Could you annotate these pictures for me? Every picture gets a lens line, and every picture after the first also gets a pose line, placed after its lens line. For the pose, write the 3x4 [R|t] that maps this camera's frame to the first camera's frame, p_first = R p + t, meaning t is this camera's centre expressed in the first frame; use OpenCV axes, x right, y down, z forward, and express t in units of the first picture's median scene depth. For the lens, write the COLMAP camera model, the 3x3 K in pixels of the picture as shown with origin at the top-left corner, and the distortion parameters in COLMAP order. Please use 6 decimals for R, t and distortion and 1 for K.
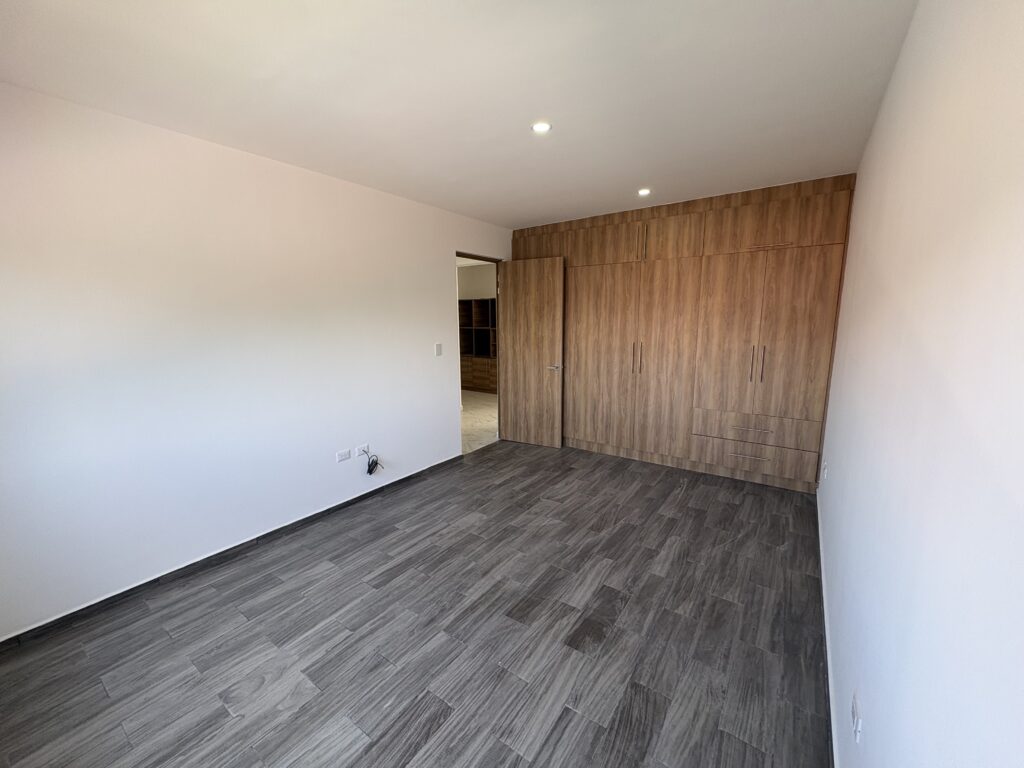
lens RADIAL K [[407.2, 0, 512.3], [0, 407.2, 385.2], [0, 0, 1]] dist [-0.001768, 0.000412]
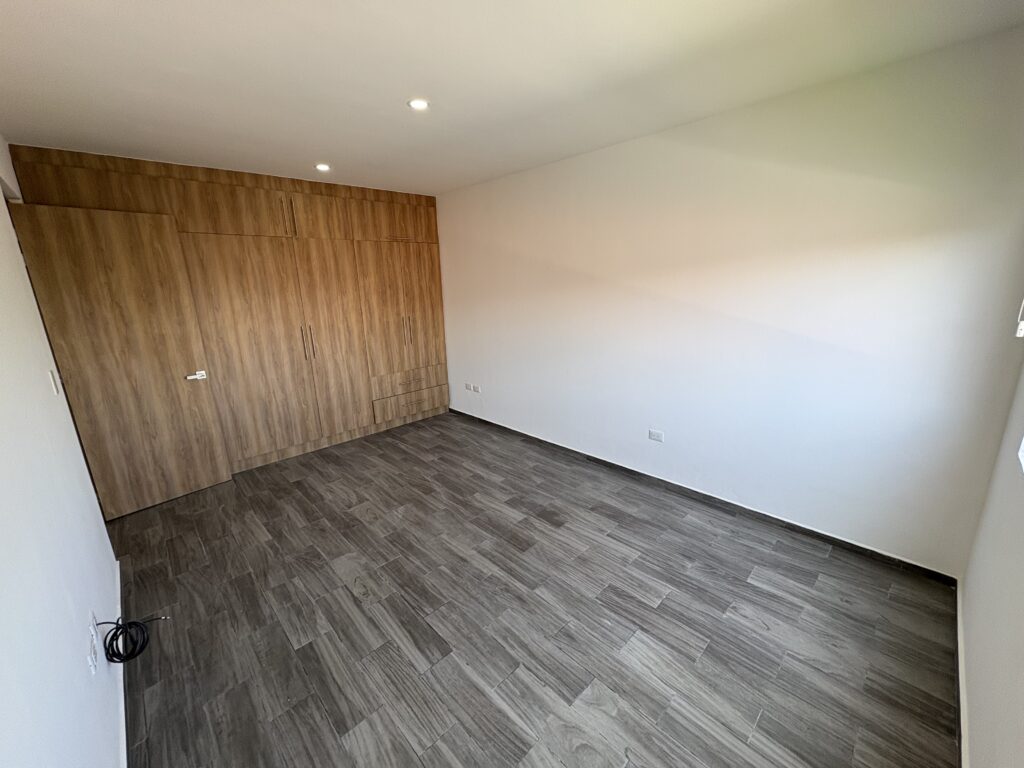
lens RADIAL K [[407.2, 0, 512.3], [0, 407.2, 385.2], [0, 0, 1]] dist [-0.001768, 0.000412]
pose [[0.187076, -0.242177, 0.952026, -0.603232], [0.190759, 0.959643, 0.206630, -0.089209], [-0.963646, 0.142952, 0.225724, 0.404831]]
